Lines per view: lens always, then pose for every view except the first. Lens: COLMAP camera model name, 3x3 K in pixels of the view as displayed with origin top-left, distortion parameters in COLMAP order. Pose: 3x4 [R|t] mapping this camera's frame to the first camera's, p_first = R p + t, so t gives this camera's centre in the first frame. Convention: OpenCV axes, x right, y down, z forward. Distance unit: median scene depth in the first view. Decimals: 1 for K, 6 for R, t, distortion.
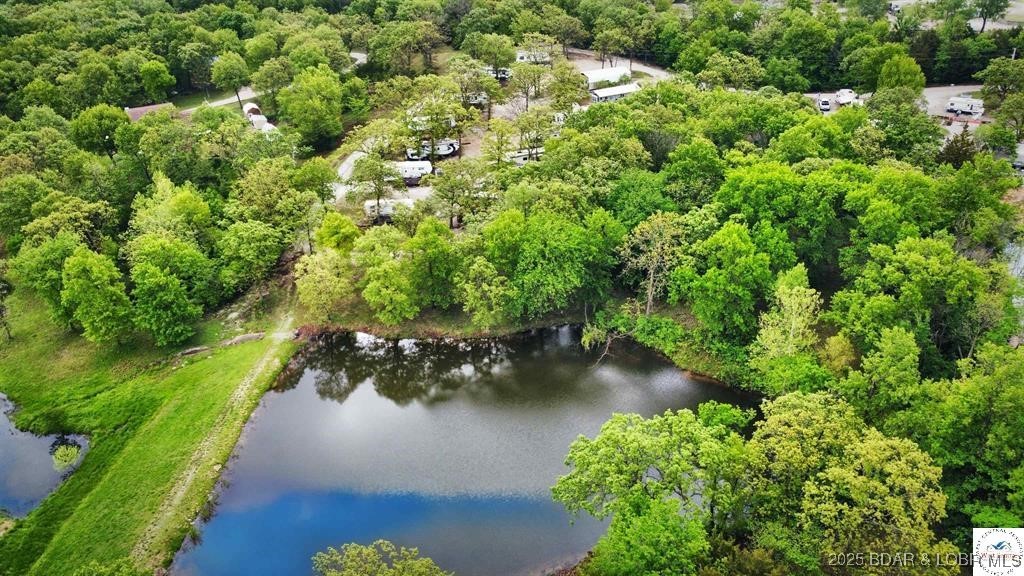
lens RADIAL K [[754.1, 0, 510.4], [0, 754.1, 284.8], [0, 0, 1]] dist [-0.003154, 0.002950]
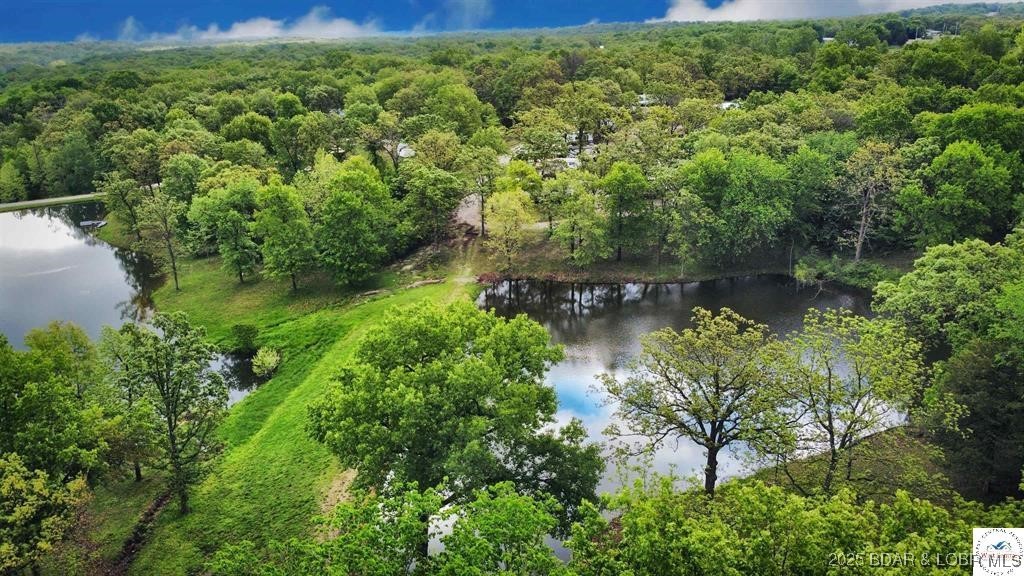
lens RADIAL K [[754.1, 0, 510.2], [0, 754.1, 287.6], [0, 0, 1]] dist [-0.003154, 0.002950]
pose [[0.998970, 0.019147, -0.041137, -0.269628], [-0.026201, 0.983598, -0.178464, 0.324938], [0.037046, 0.179358, 0.983086, 0.078528]]
